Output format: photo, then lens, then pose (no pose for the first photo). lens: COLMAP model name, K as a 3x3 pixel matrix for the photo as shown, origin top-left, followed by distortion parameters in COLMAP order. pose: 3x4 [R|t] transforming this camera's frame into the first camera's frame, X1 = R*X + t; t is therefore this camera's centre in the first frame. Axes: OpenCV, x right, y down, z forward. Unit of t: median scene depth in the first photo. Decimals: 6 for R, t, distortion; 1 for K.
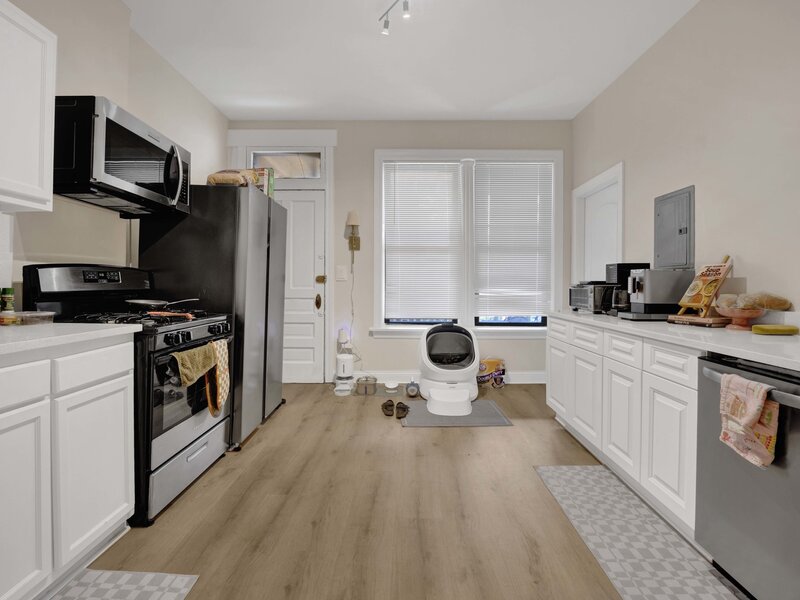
lens RADIAL K [[374.0, 0, 399.8], [0, 374.0, 285.6], [0, 0, 1]] dist [-0.016426, -0.000849]
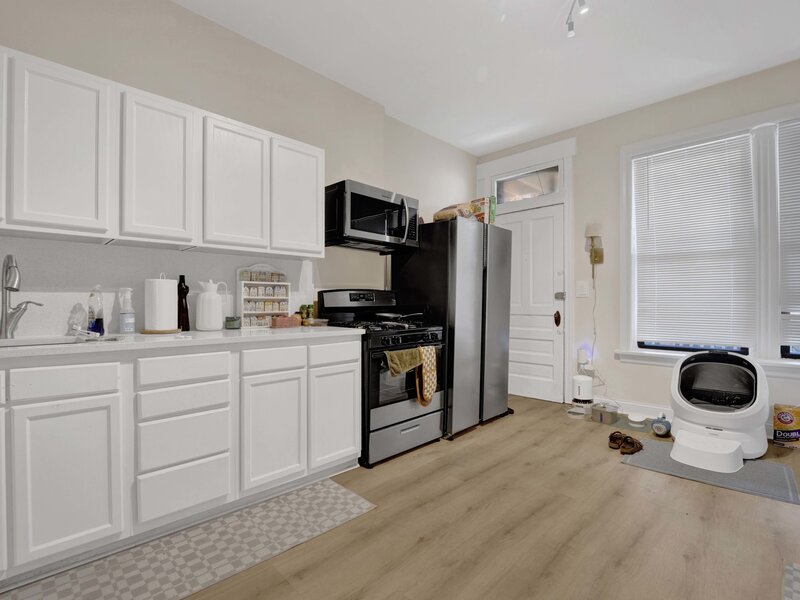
lens RADIAL K [[382.1, 0, 405.2], [0, 382.1, 304.3], [0, 0, 1]] dist [-0.015870, -0.000406]
pose [[0.727274, -0.002575, -0.686342, 0.316124], [0.004613, 0.999989, 0.001136, 0.003070], [0.686331, -0.003992, 0.727278, 0.005163]]
